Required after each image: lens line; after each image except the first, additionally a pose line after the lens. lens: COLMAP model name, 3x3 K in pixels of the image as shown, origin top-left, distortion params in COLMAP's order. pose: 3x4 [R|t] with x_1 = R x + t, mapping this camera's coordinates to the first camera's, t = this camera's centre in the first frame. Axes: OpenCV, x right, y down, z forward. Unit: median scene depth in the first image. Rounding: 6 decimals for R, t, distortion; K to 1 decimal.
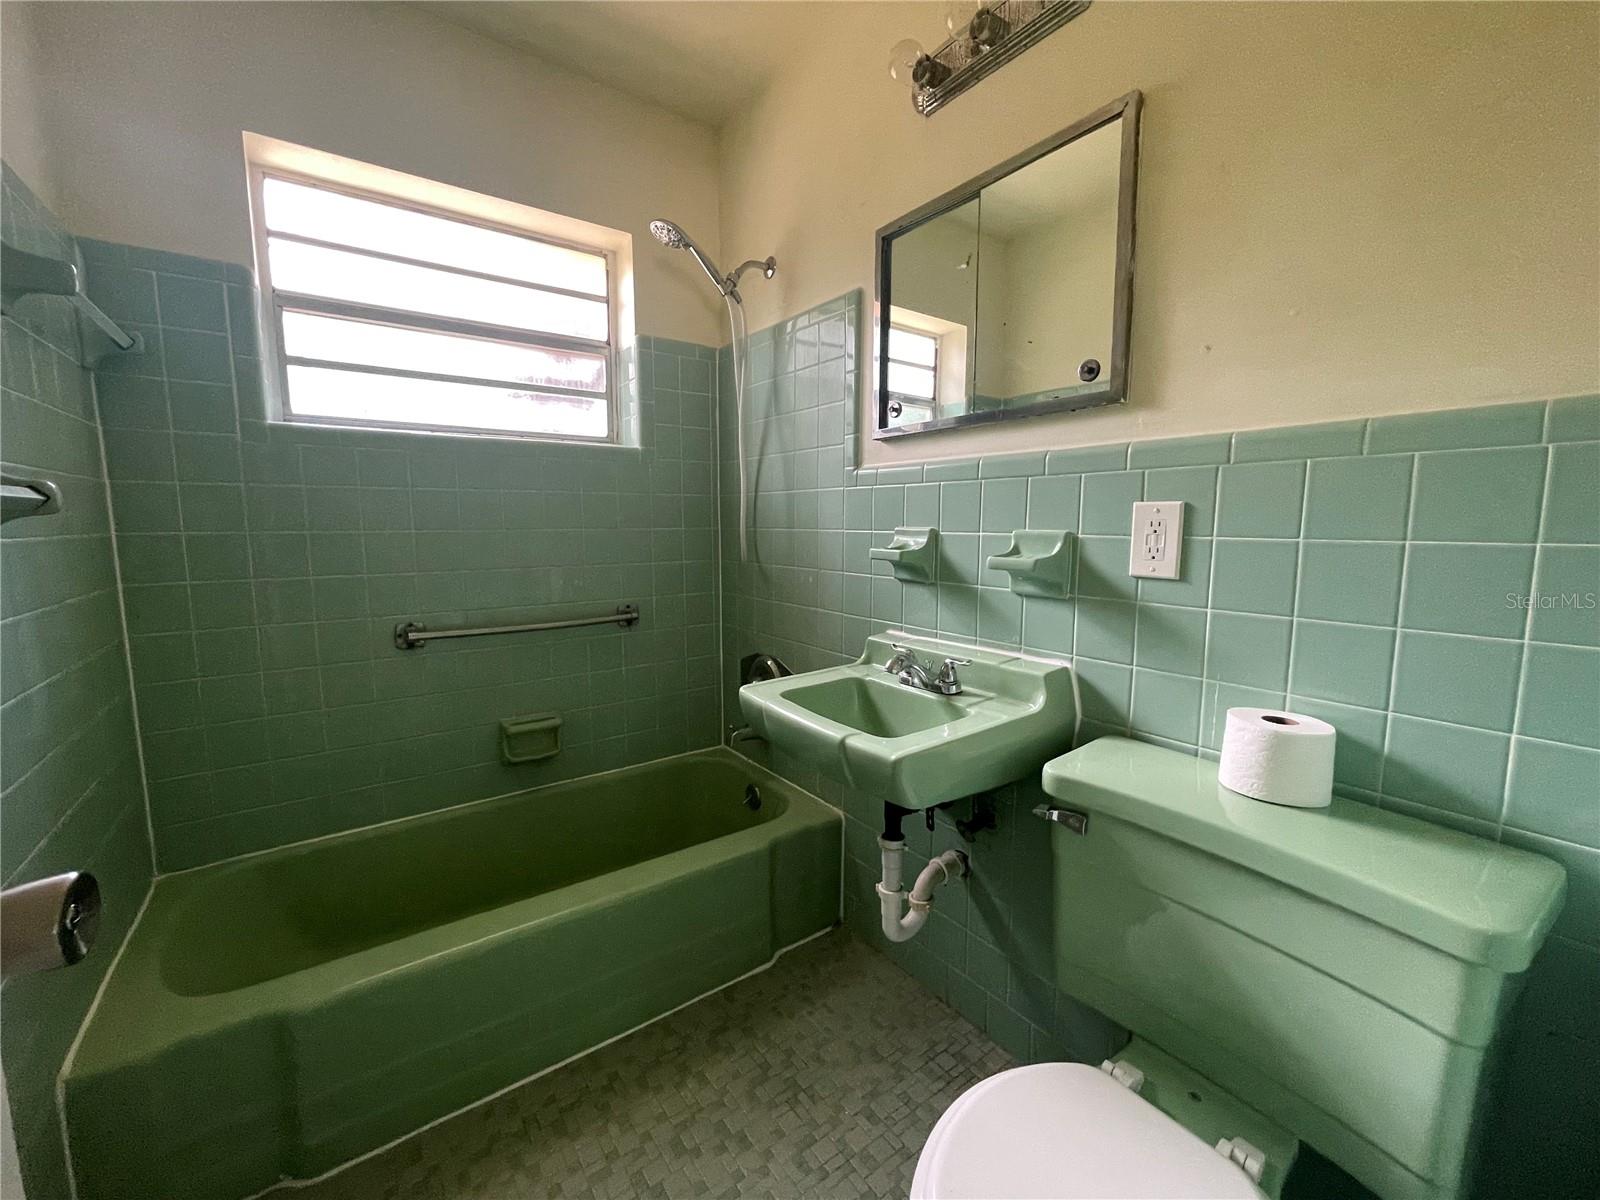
lens RADIAL K [[651.9, 0, 809.6], [0, 651.9, 597.5], [0, 0, 1]] dist [-0.000528, -0.000248]
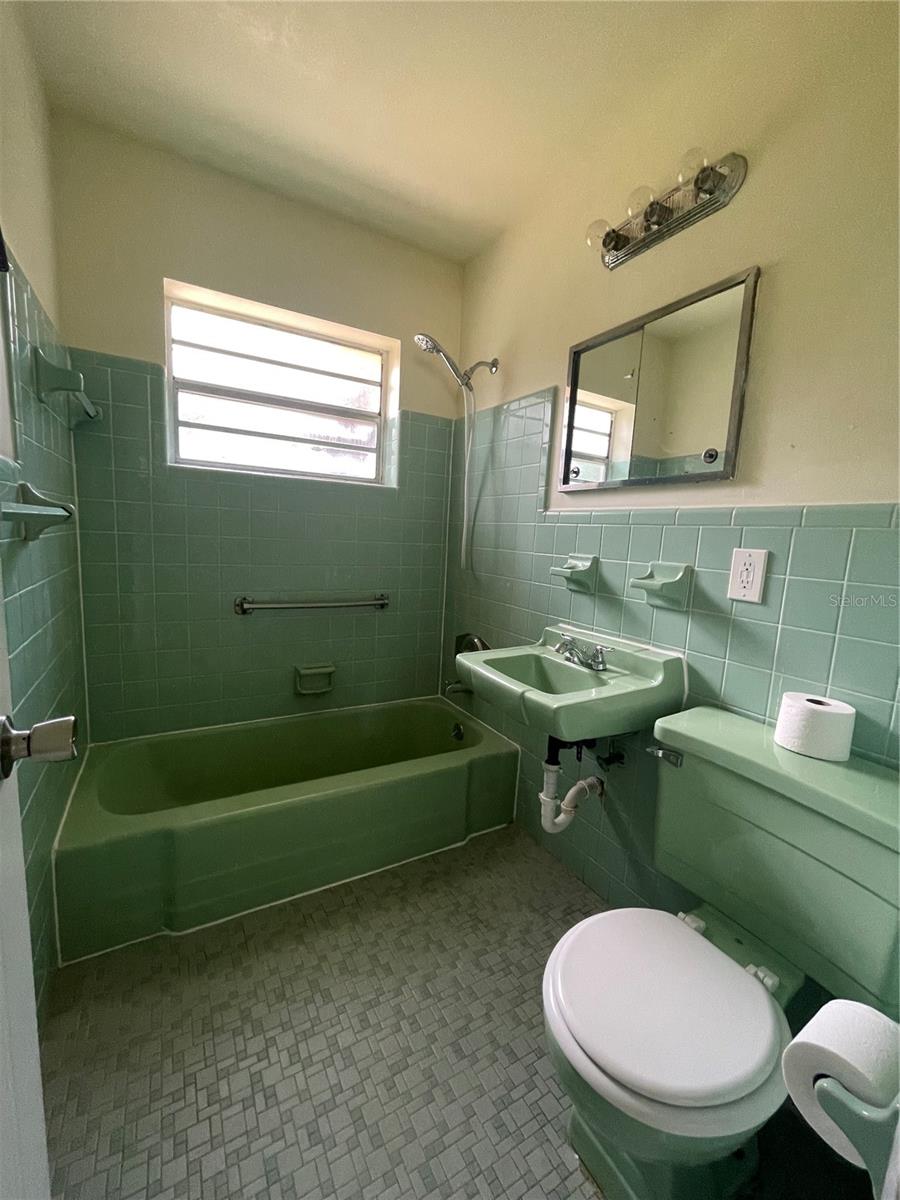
lens RADIAL K [[489.0, 0, 454.3], [0, 489.0, 603.5], [0, 0, 1]] dist [-0.000528, -0.000248]
pose [[0.992444, 0.065721, -0.103612, -0.003107], [-0.063648, 0.997703, 0.023192, -0.006401], [0.104898, -0.016422, 0.994347, -0.123547]]
